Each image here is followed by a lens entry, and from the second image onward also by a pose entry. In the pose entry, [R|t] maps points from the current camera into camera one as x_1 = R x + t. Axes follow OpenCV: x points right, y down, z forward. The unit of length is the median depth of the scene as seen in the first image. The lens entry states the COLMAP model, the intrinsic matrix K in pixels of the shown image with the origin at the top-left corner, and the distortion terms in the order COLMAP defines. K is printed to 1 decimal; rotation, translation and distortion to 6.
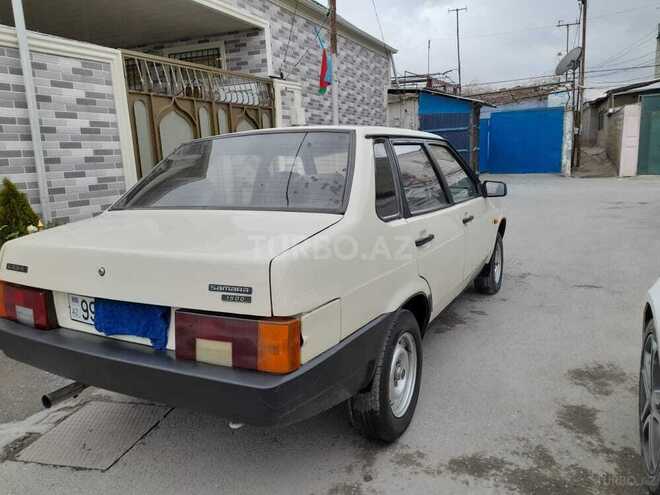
lens RADIAL K [[478.0, 0, 330.0], [0, 478.0, 247.5], [0, 0, 1]] dist [0.067676, -0.060034]
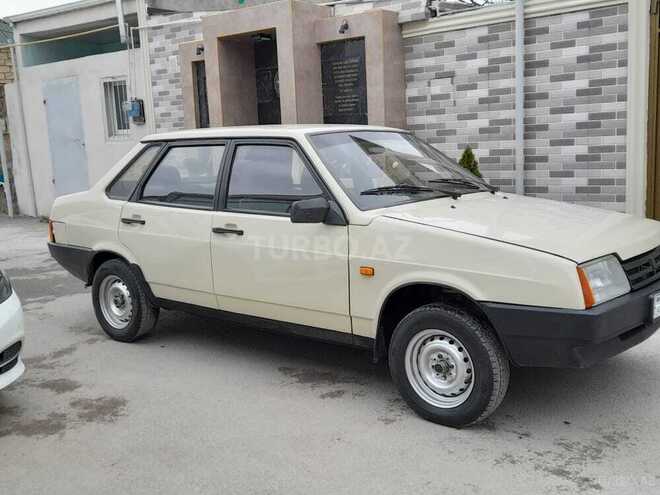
lens RADIAL K [[719.4, 0, 331.9], [0, 719.4, 247.6], [0, 0, 1]] dist [0.064516, -0.022416]
pose [[-0.187830, 0.197863, -0.962066, 0.854892], [-0.133533, 0.965261, 0.224590, -0.197037], [0.973082, 0.170652, -0.154884, 0.781245]]
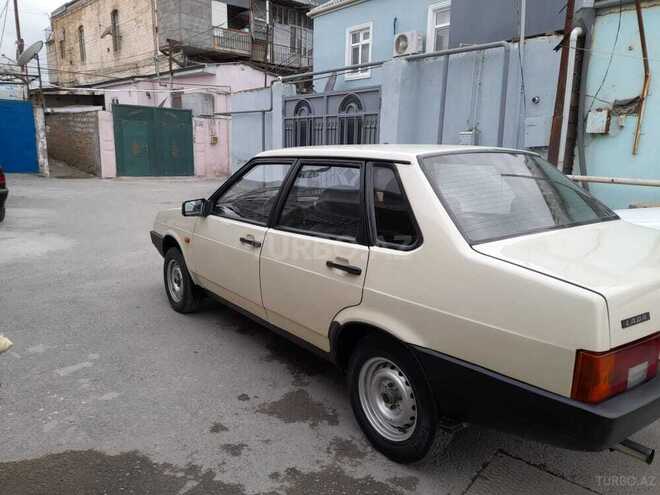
lens RADIAL K [[478.0, 0, 330.0], [0, 478.0, 247.5], [0, 0, 1]] dist [0.067676, -0.060034]
pose [[0.406087, -0.128286, 0.904785, -0.549653], [0.125056, 0.988584, 0.084040, -0.072612], [-0.905237, 0.079022, 0.417494, 0.394799]]
